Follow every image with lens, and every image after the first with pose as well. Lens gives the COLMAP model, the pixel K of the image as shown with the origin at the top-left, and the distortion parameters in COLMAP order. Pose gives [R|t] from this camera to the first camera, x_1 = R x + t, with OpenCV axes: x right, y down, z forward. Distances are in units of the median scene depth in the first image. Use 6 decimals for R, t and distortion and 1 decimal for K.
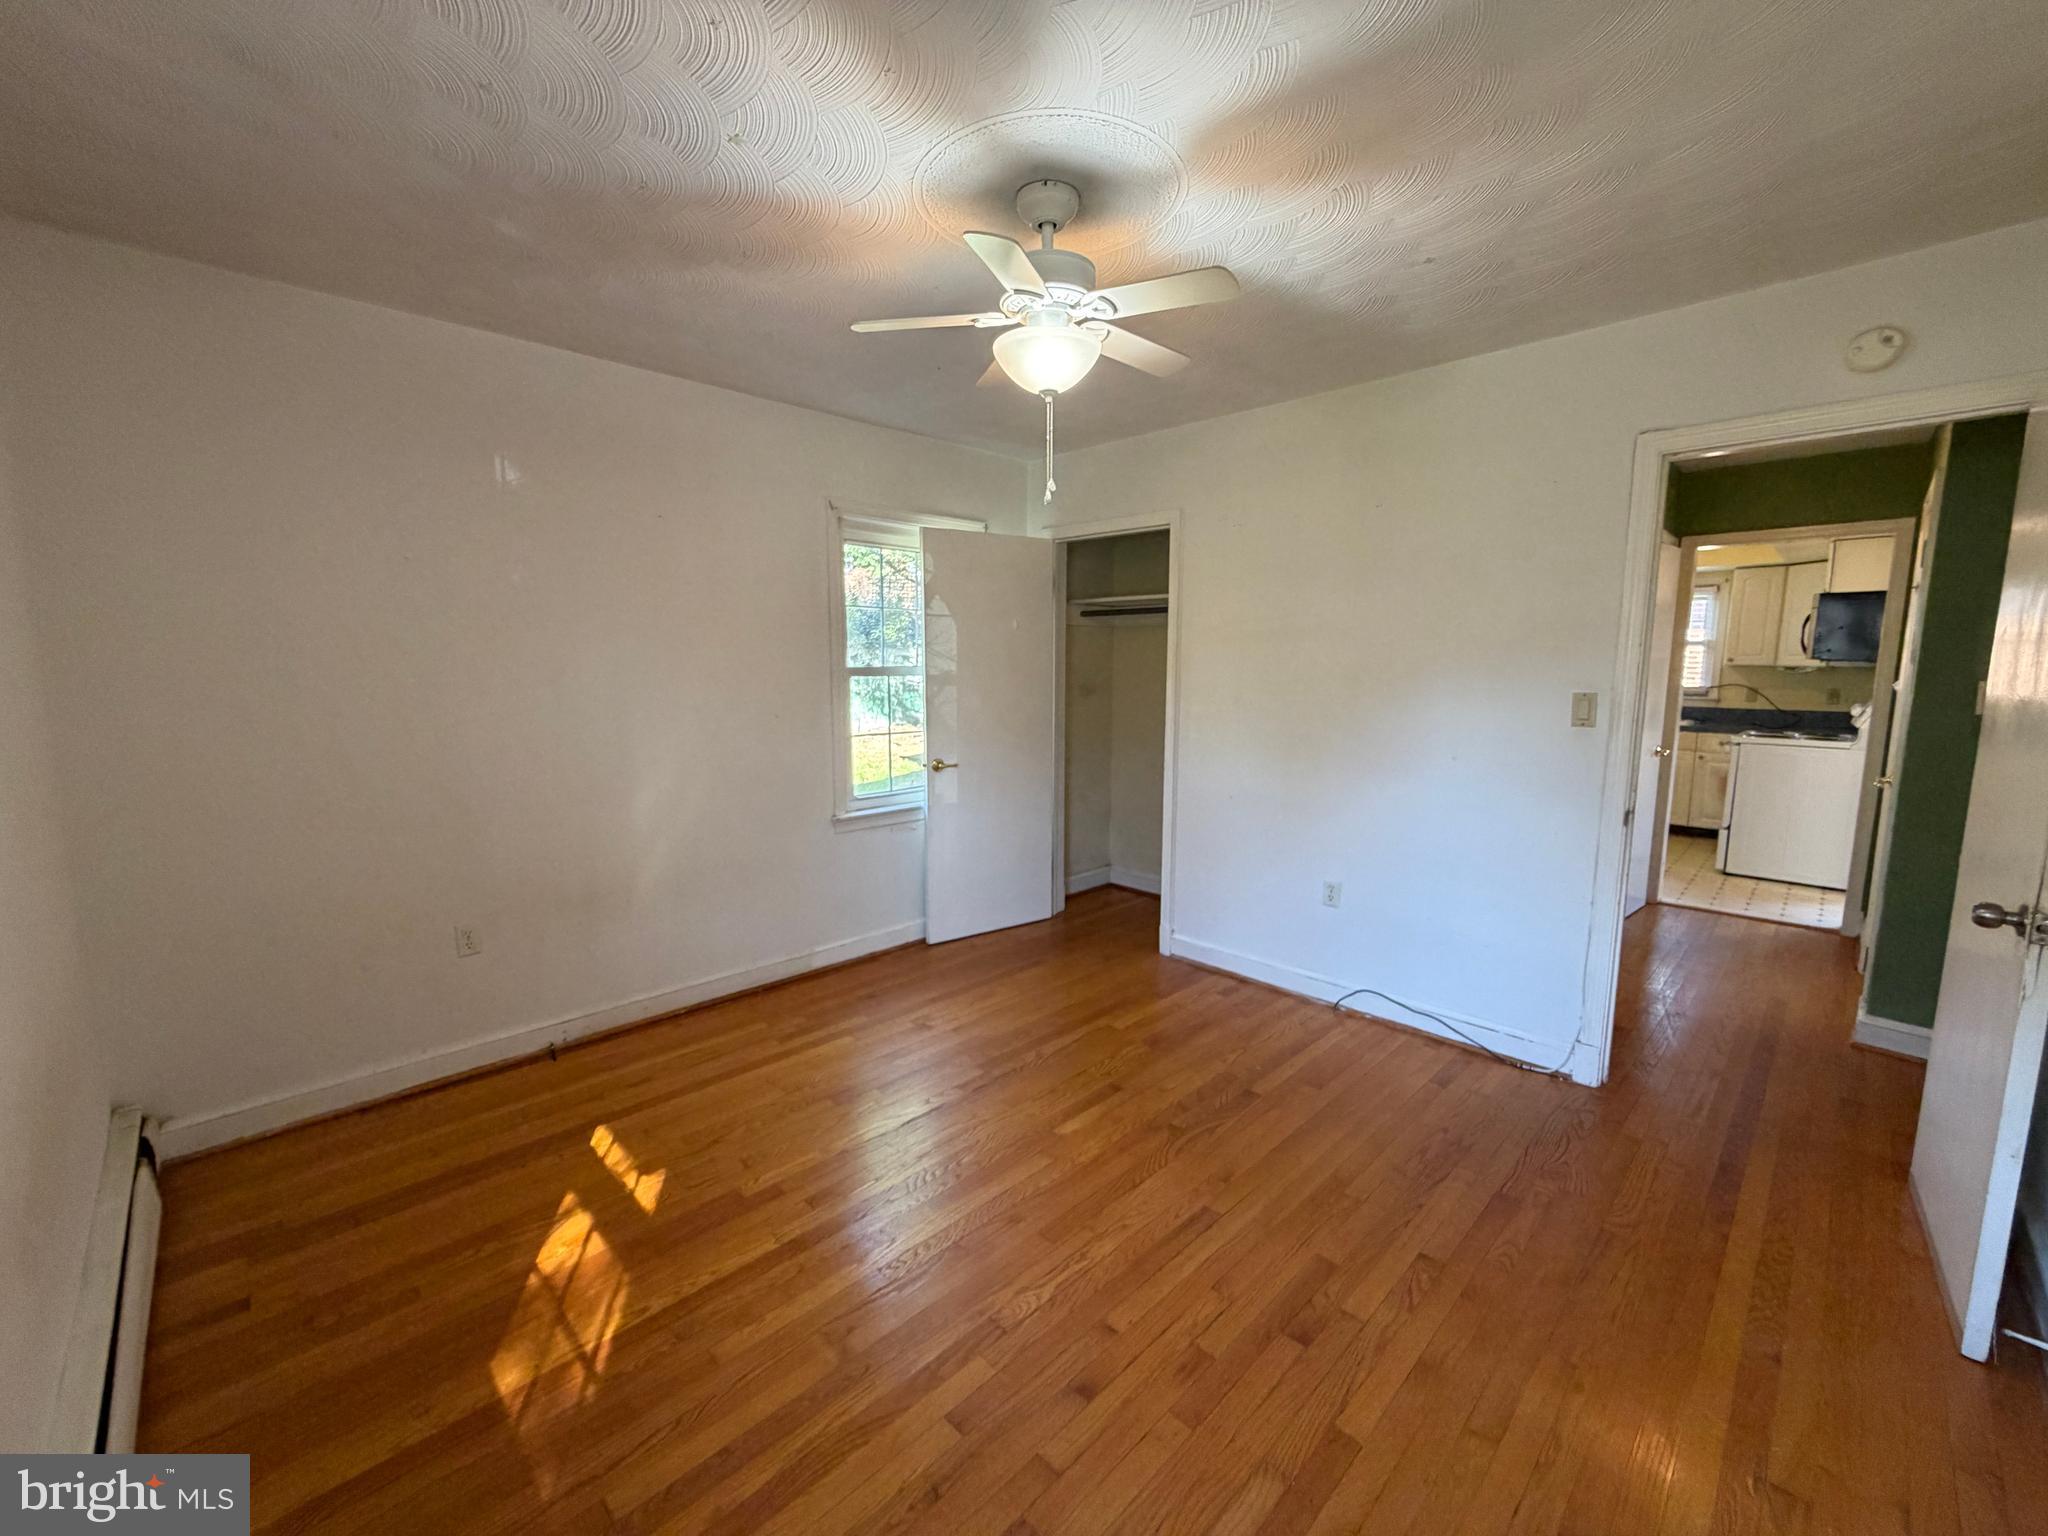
lens RADIAL K [[816.4, 0, 1021.6], [0, 816.4, 766.4], [0, 0, 1]] dist [0.000941, 0.000330]
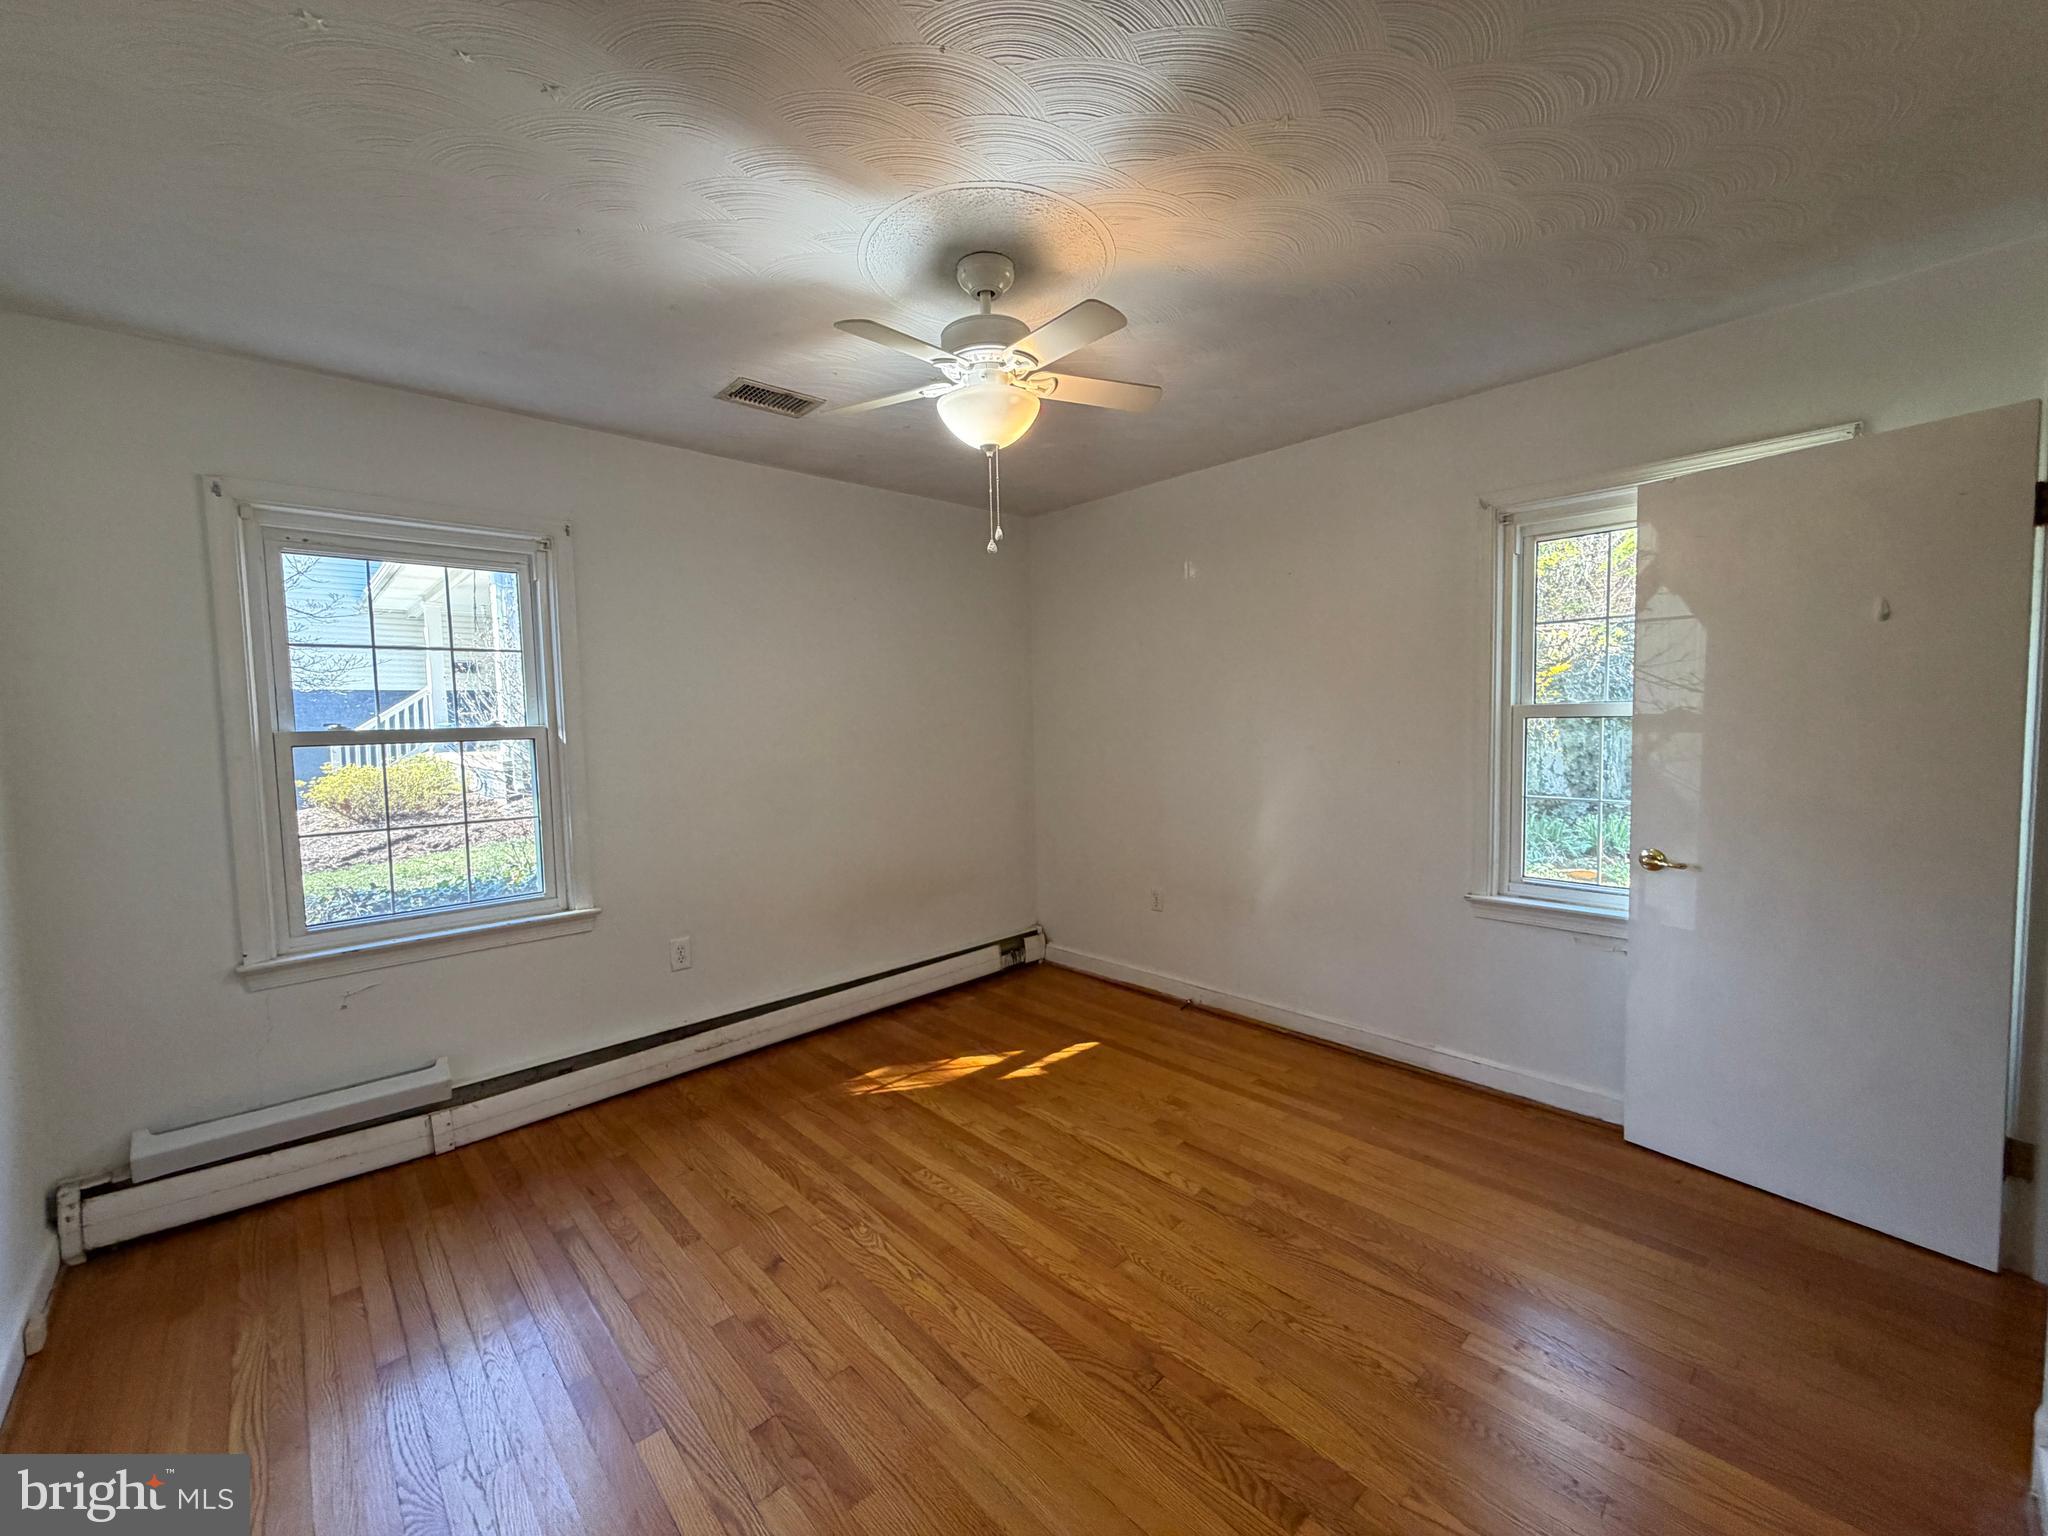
lens RADIAL K [[816.4, 0, 1021.6], [0, 816.4, 766.4], [0, 0, 1]] dist [0.000941, 0.000330]
pose [[-0.024651, 0.059071, -0.997949, 0.774486], [-0.104280, 0.992655, 0.061334, -0.088524], [0.994242, 0.105578, -0.018310, 0.781318]]
